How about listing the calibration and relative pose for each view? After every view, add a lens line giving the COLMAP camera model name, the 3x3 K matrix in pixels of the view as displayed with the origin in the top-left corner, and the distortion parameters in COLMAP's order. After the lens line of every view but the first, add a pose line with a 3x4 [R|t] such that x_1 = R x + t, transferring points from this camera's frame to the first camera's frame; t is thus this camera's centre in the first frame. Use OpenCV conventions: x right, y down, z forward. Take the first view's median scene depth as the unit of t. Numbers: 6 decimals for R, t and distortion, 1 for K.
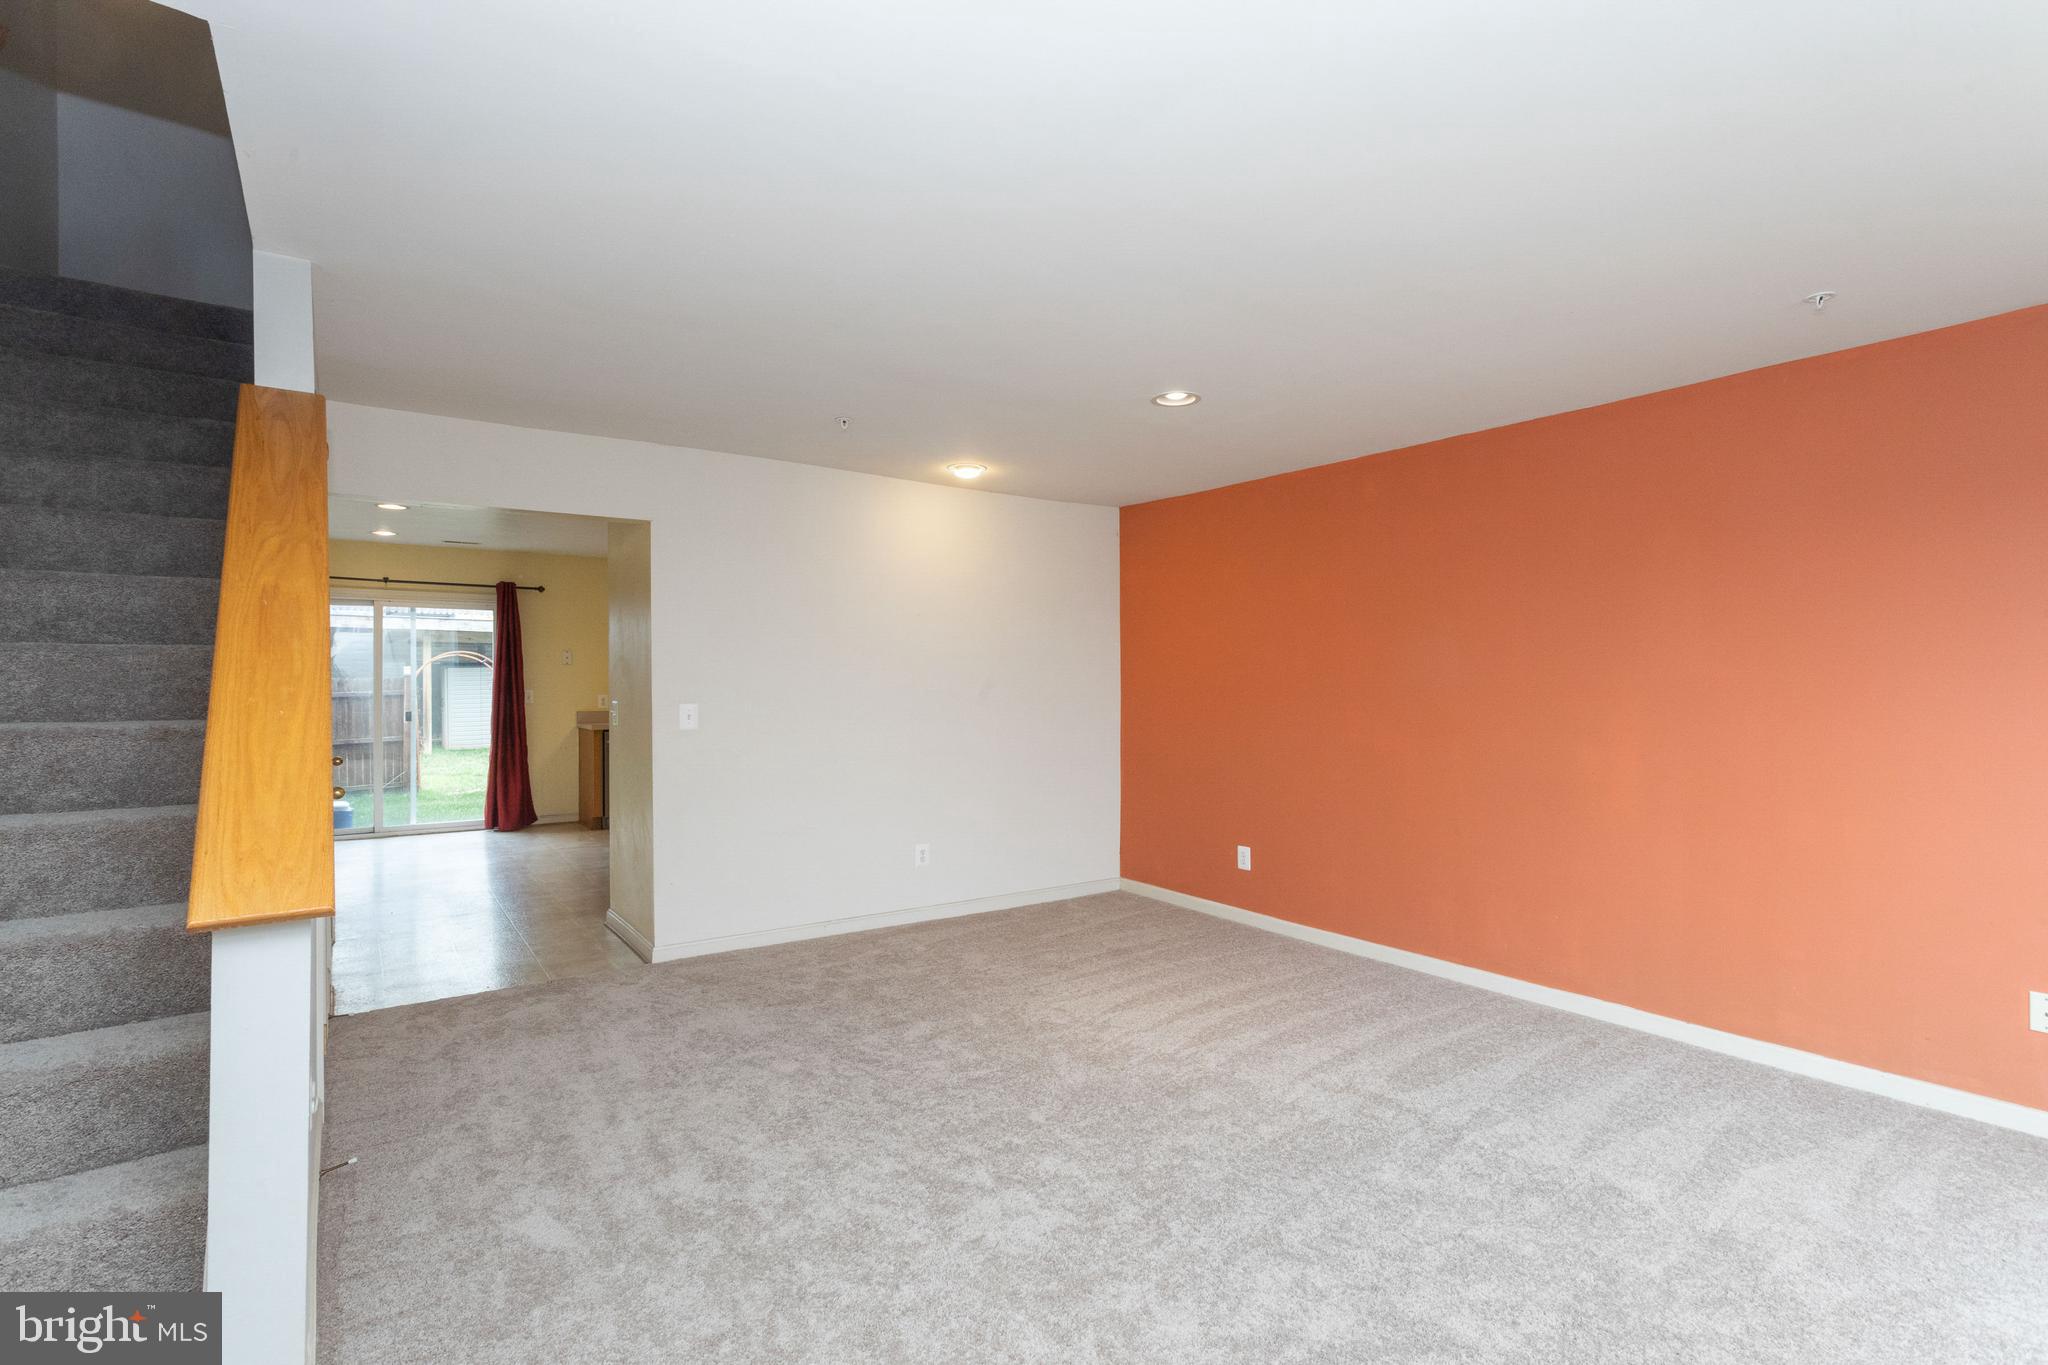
lens RADIAL K [[972.5, 0, 1020.2], [0, 972.5, 685.0], [0, 0, 1]] dist [0.003677, -0.001038]
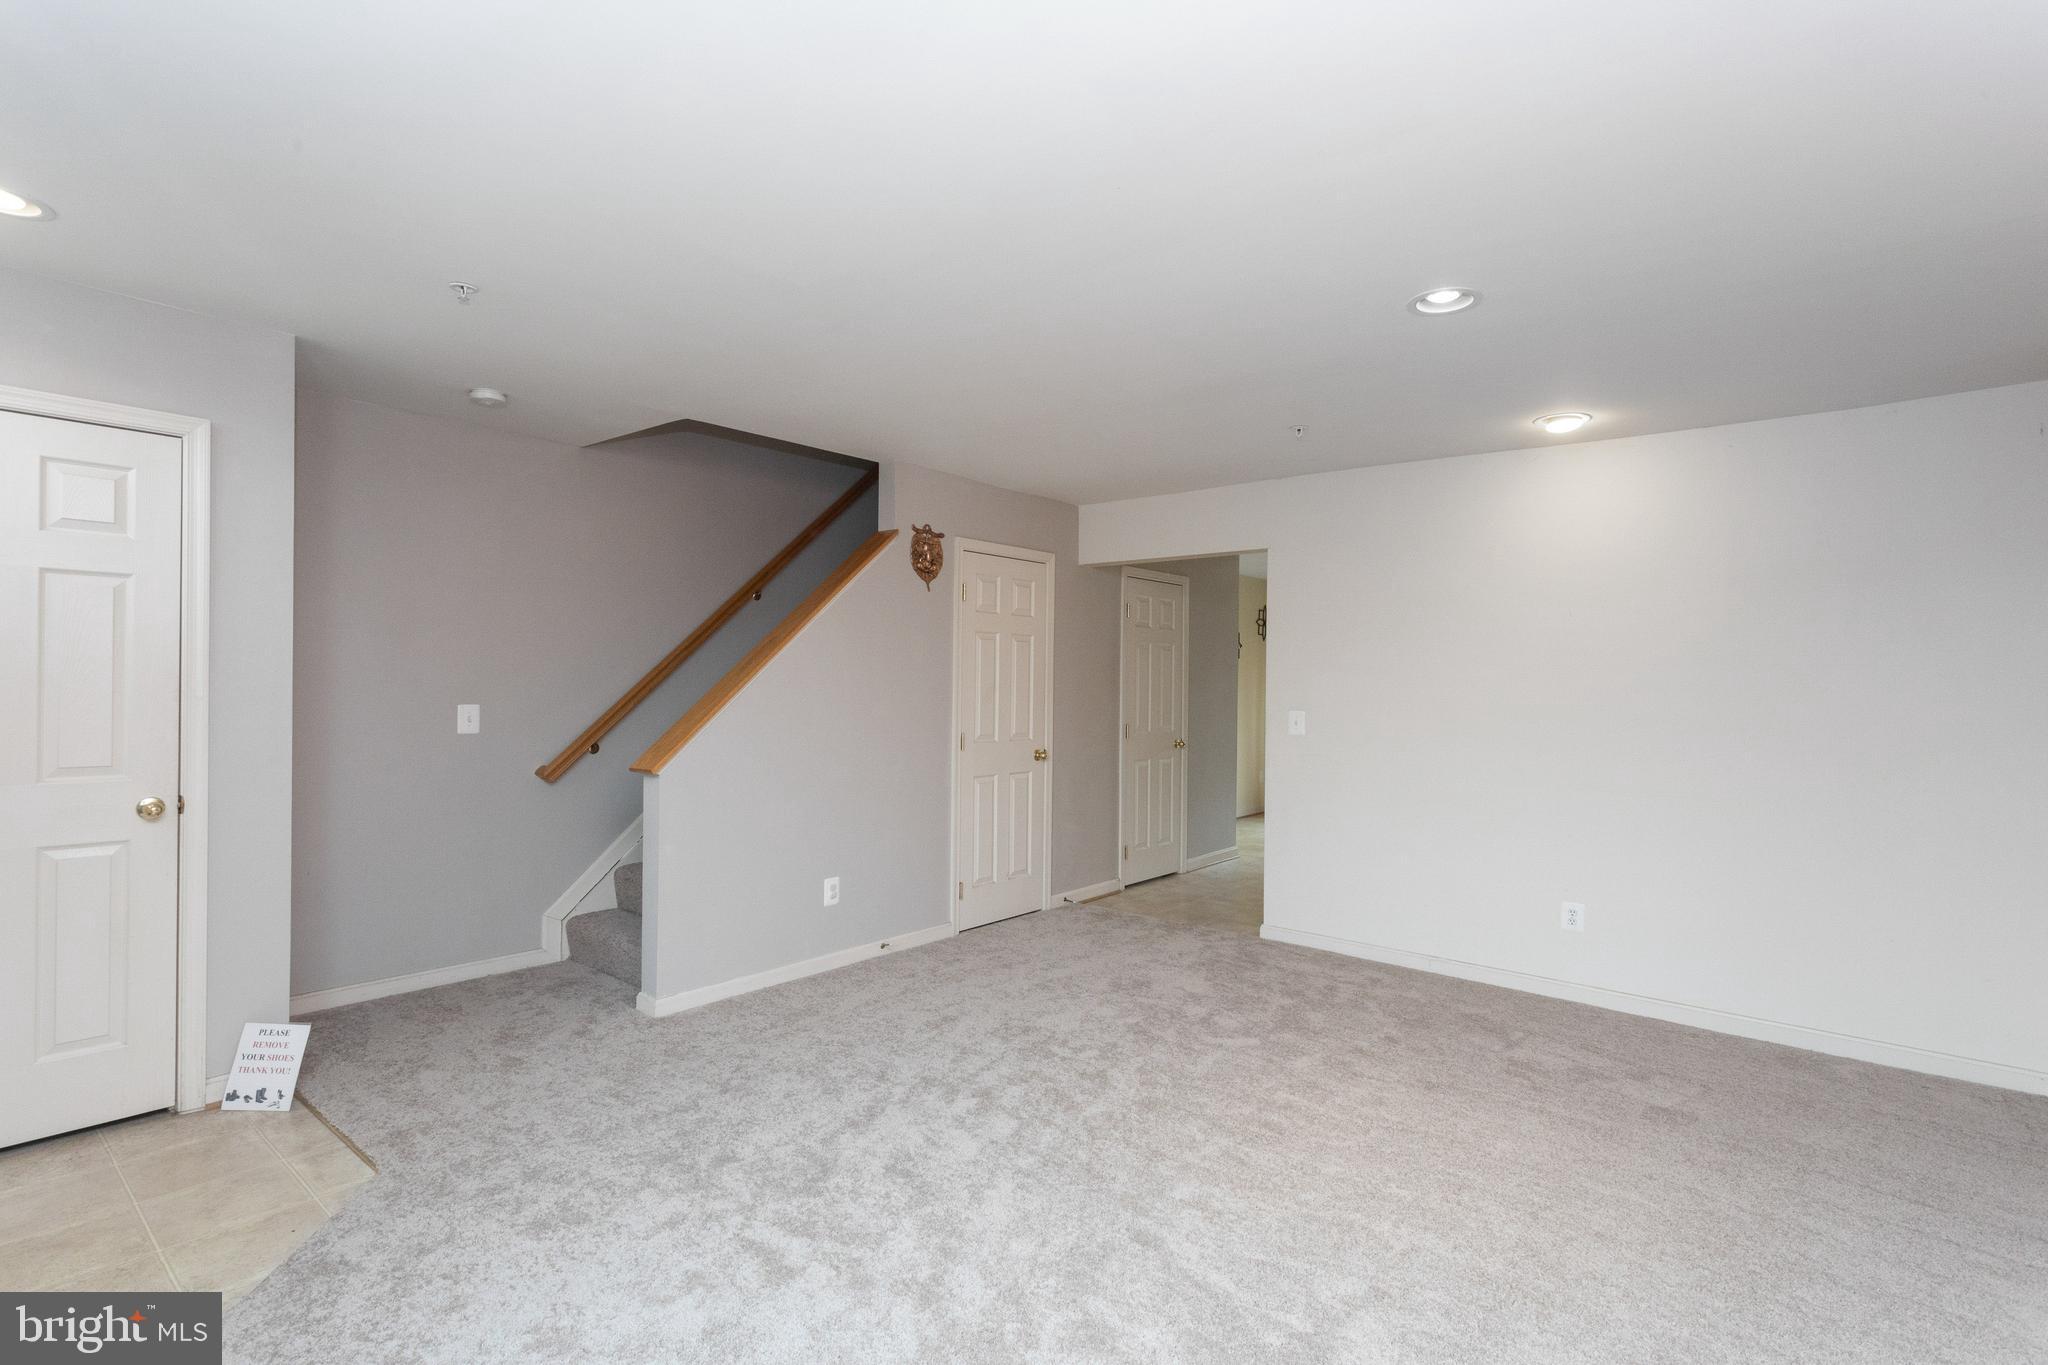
lens RADIAL K [[972.5, 0, 981.1], [0, 972.5, 672.7], [0, 0, 1]] dist [0.003677, -0.001038]
pose [[0.256571, -0.005129, -0.966512, 0.611032], [-0.022238, 0.999690, -0.011208, -0.003361], [0.966269, 0.024369, 0.256378, 0.374402]]
